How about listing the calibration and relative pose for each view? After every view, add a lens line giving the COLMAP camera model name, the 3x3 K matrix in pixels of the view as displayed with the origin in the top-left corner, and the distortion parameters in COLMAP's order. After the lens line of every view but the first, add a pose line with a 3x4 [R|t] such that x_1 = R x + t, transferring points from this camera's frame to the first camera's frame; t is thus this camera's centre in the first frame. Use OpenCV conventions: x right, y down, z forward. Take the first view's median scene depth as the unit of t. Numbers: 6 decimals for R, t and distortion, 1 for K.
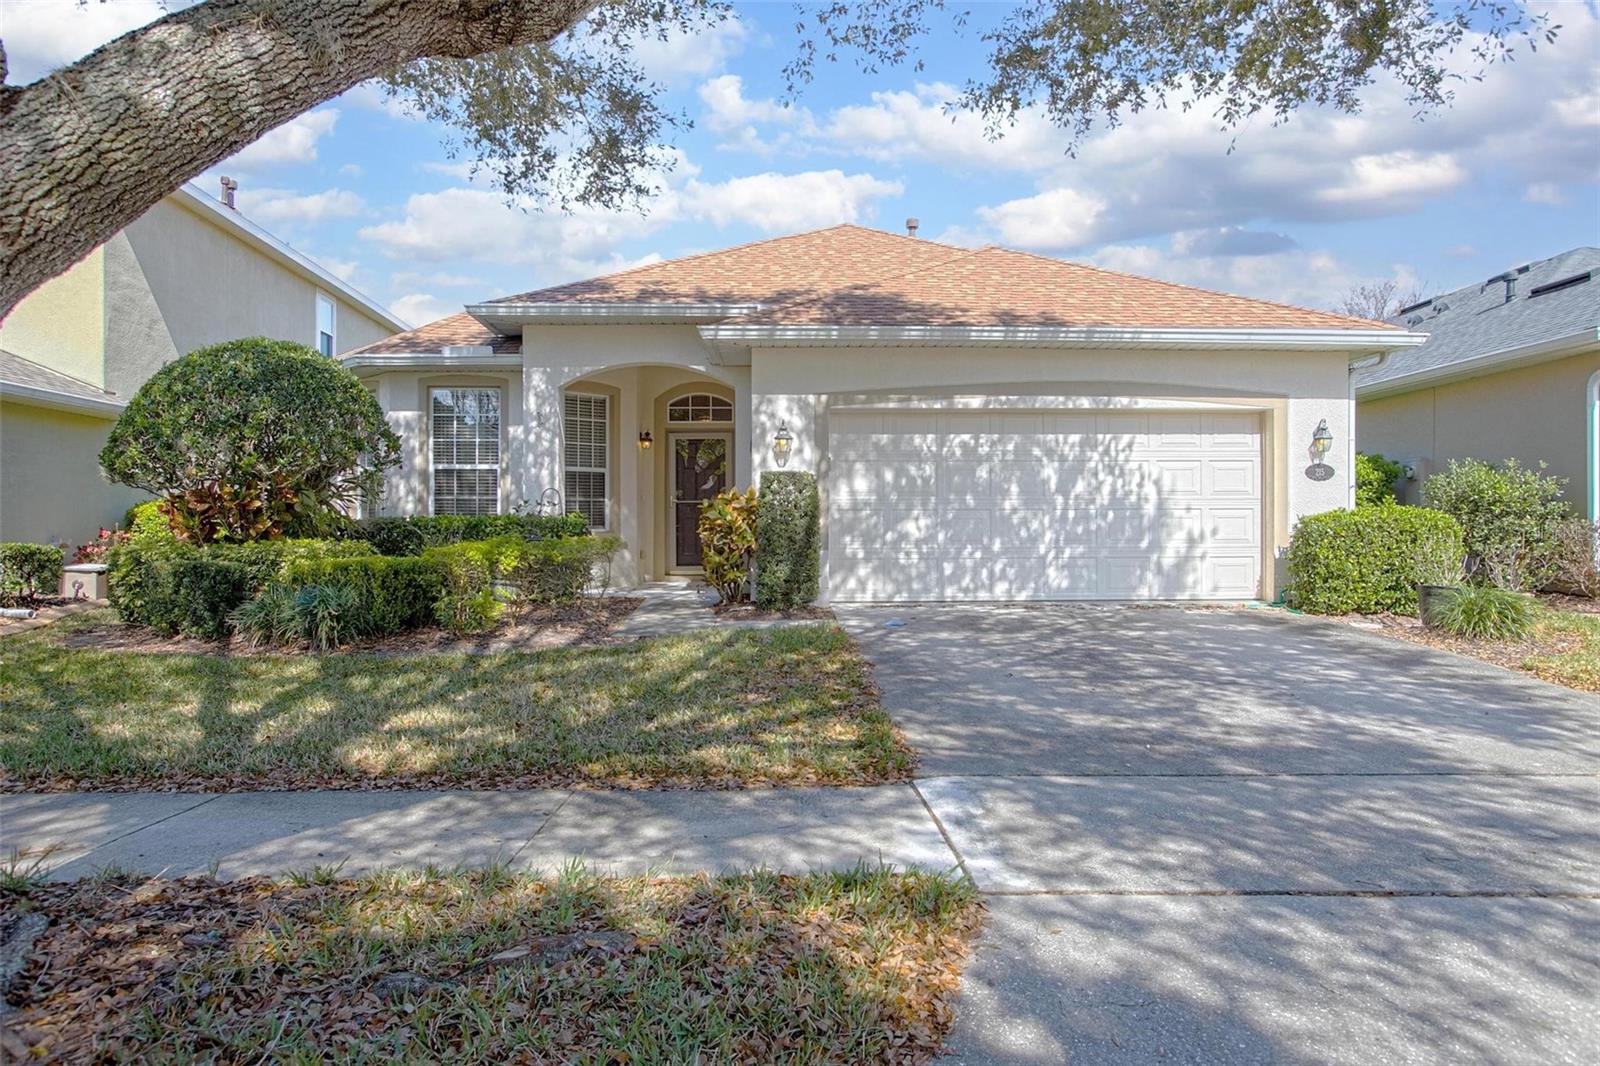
lens RADIAL K [[1139.3, 0, 800.0], [0, 1139.3, 533.0], [0, 0, 1]] dist [-0.038433, 0.002197]
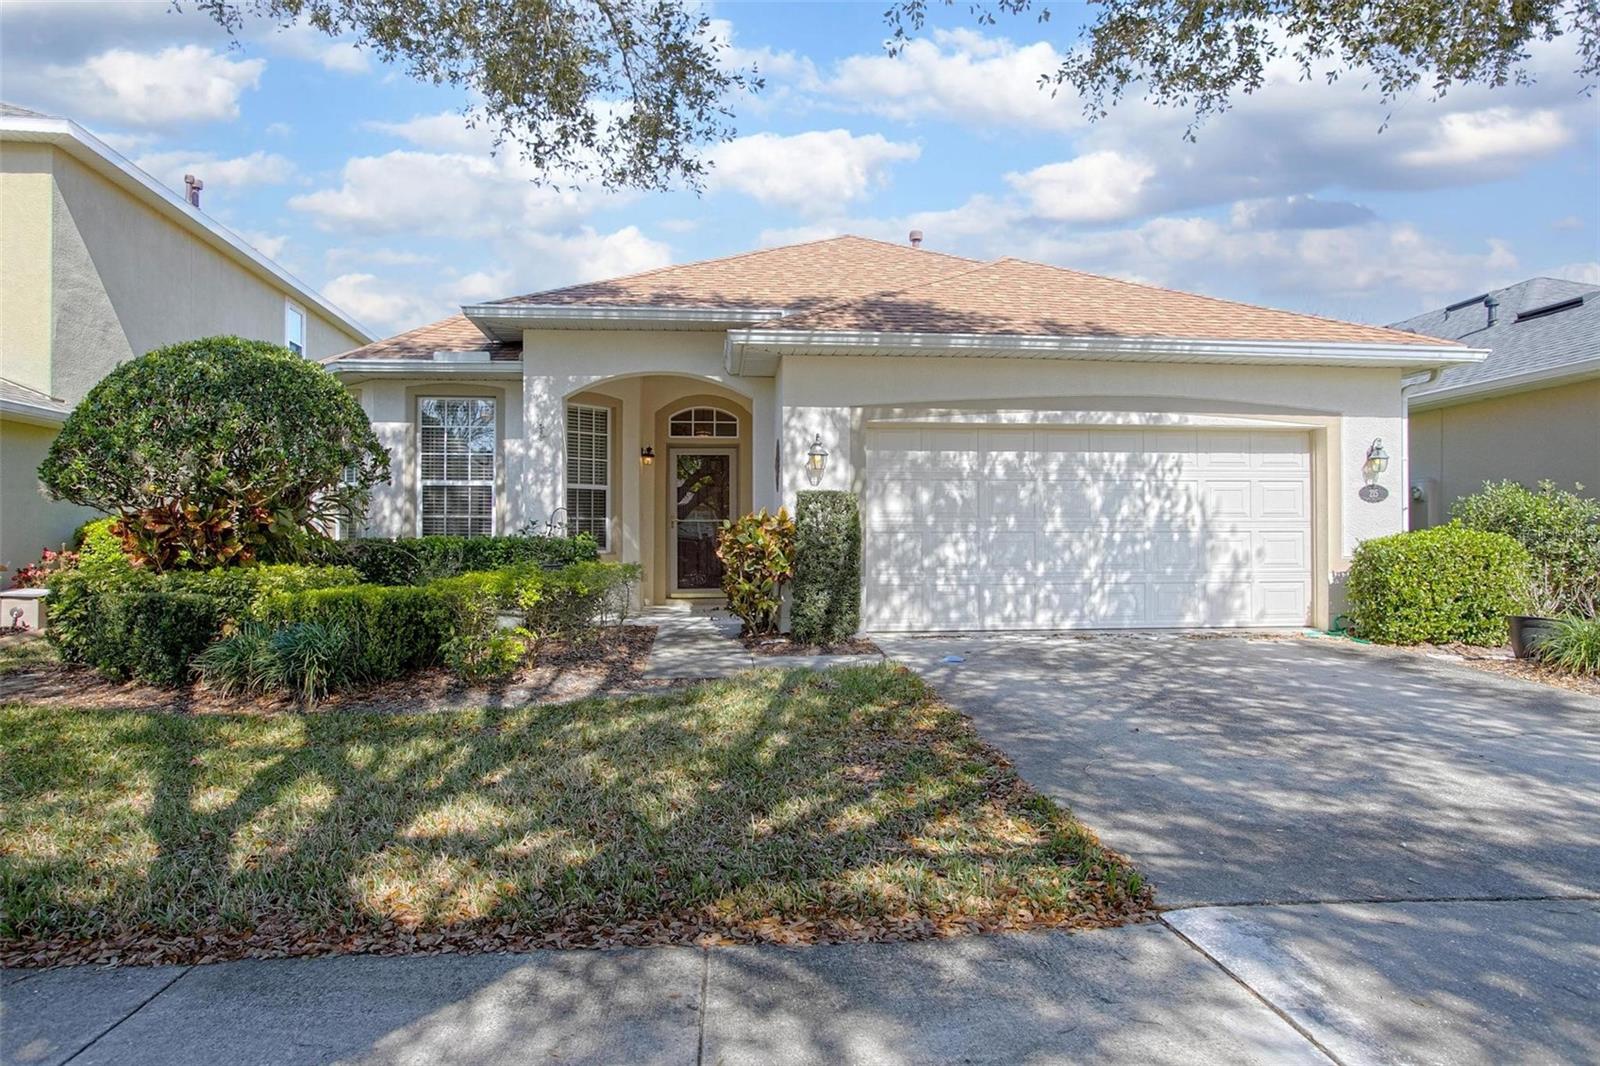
lens RADIAL K [[1043.8, 0, 792.4], [0, 1043.8, 528.8], [0, 0, 1]] dist [-0.055436, 0.034745]
pose [[0.997992, 0.002063, 0.063307, -0.085874], [-0.001163, 0.999898, -0.014252, -0.011065], [-0.063330, 0.014150, 0.997892, 0.161686]]
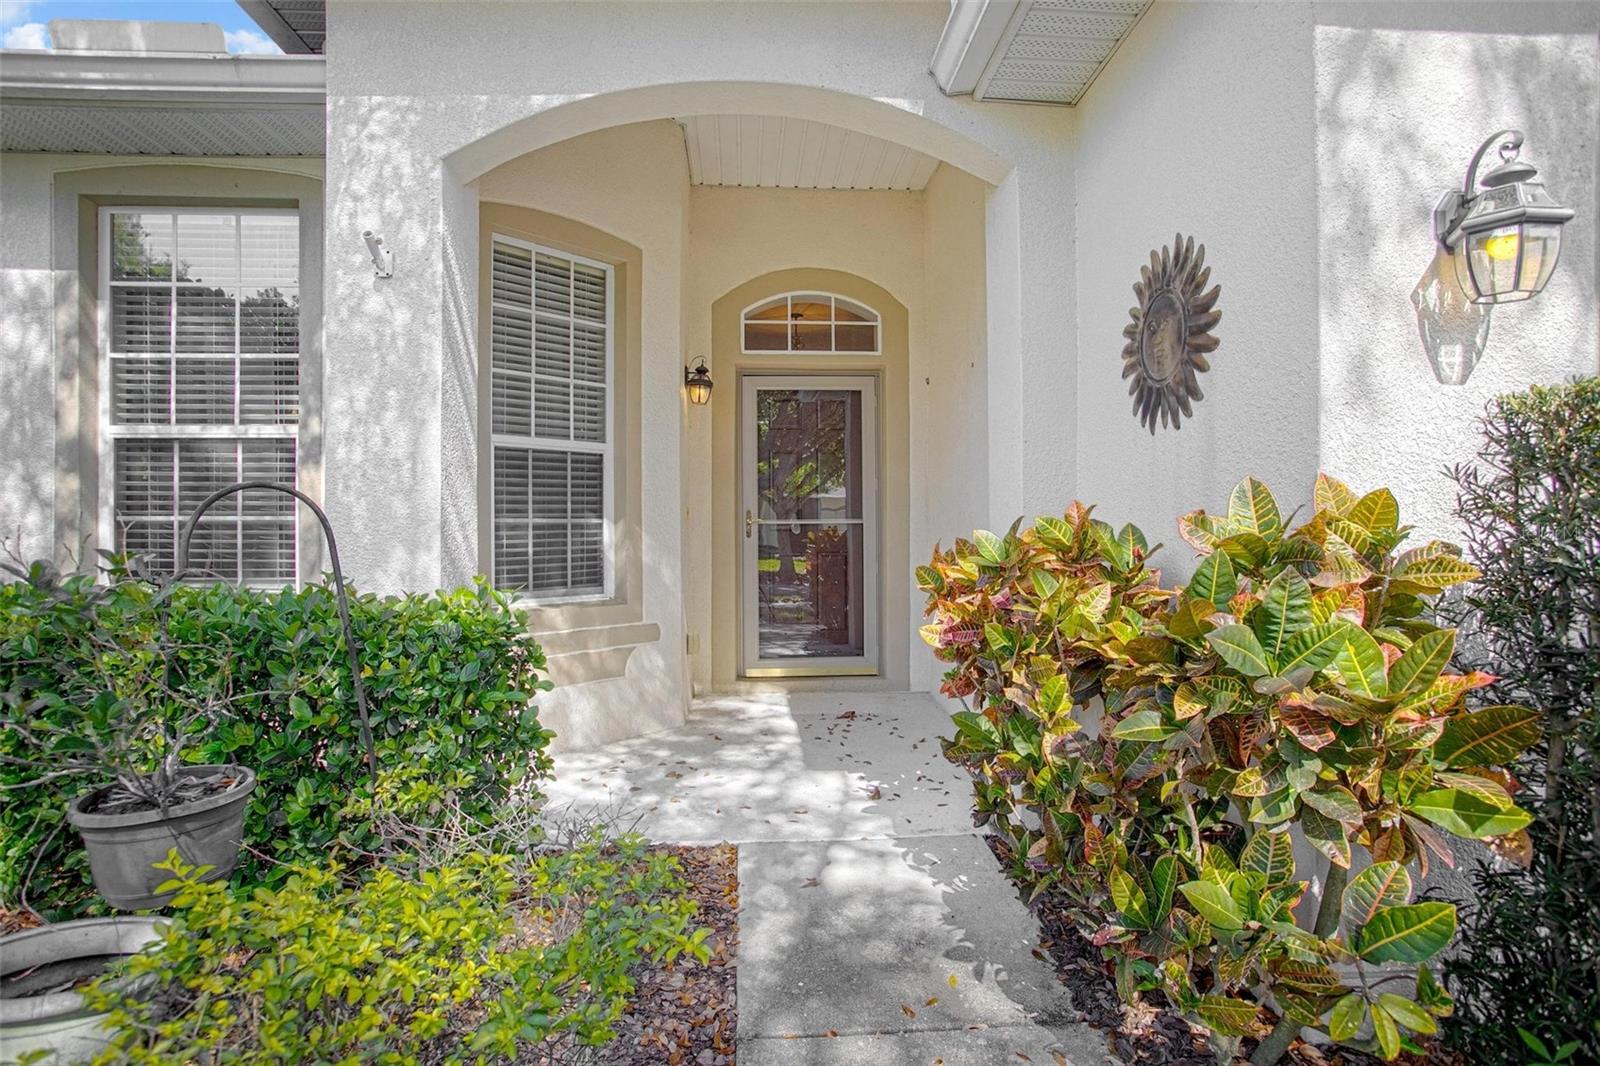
lens RADIAL K [[797.9, 0, 794.2], [0, 797.9, 530.0], [0, 0, 1]] dist [-0.025371, 0.001911]
pose [[0.998646, -0.002753, 0.051952, -0.139767], [0.002695, 0.999996, 0.001190, -0.031253], [-0.051955, -0.001048, 0.998649, 0.841455]]
